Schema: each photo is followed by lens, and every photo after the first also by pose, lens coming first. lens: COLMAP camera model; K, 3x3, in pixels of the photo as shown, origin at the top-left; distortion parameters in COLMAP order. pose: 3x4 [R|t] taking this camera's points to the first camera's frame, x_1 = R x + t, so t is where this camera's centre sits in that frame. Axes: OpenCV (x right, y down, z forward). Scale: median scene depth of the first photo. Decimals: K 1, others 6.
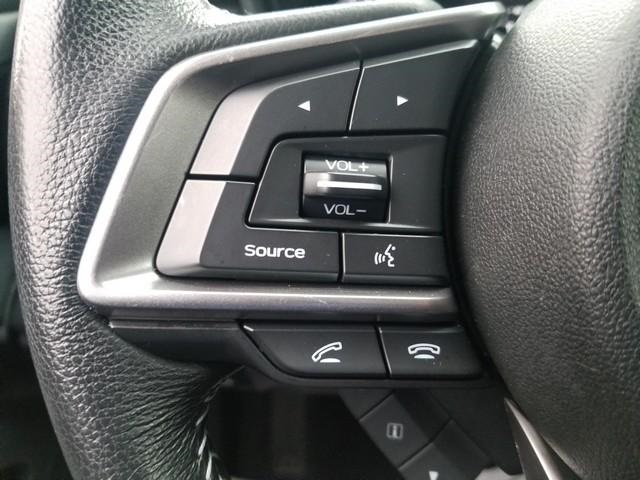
lens RADIAL K [[496.1, 0, 320.6], [0, 496.1, 245.3], [0, 0, 1]] dist [0.044119, -0.073993]
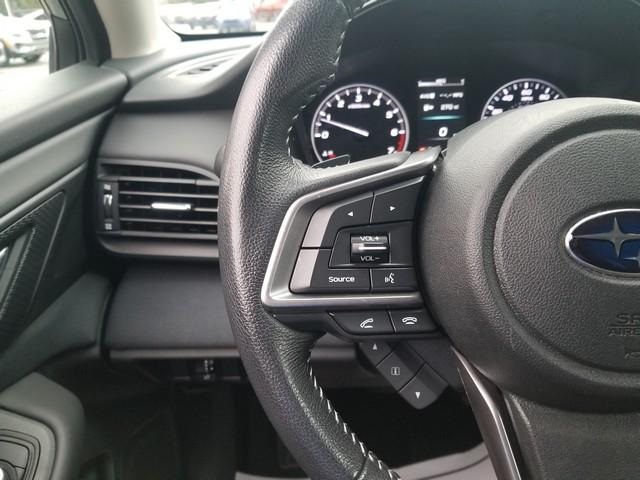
lens RADIAL K [[496.1, 0, 320.6], [0, 496.1, 238.2], [0, 0, 1]] dist [0.044119, -0.073993]
pose [[0.996690, -0.052137, 0.062371, -0.307906], [0.055359, 0.997158, -0.051102, -0.061537], [-0.059530, 0.054385, 0.996744, -1.209060]]
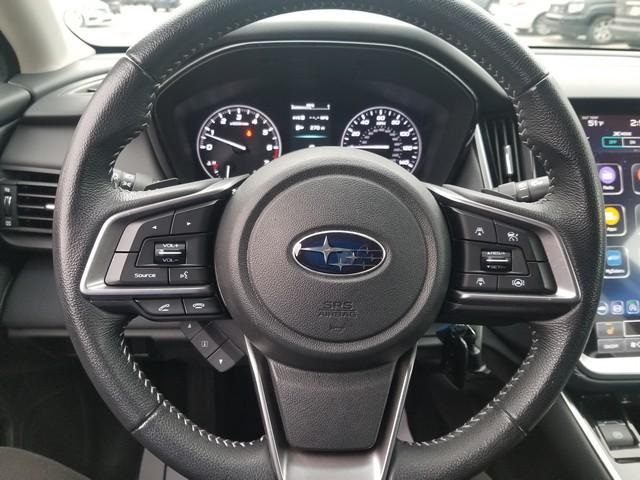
lens RADIAL K [[496.1, 0, 323.6], [0, 496.1, 235.3], [0, 0, 1]] dist [0.044119, -0.073993]
pose [[0.990933, -0.031735, 0.130558, 0.592311], [0.035869, 0.998923, -0.029432, -0.102432], [-0.129483, 0.033848, 0.991004, -2.155711]]
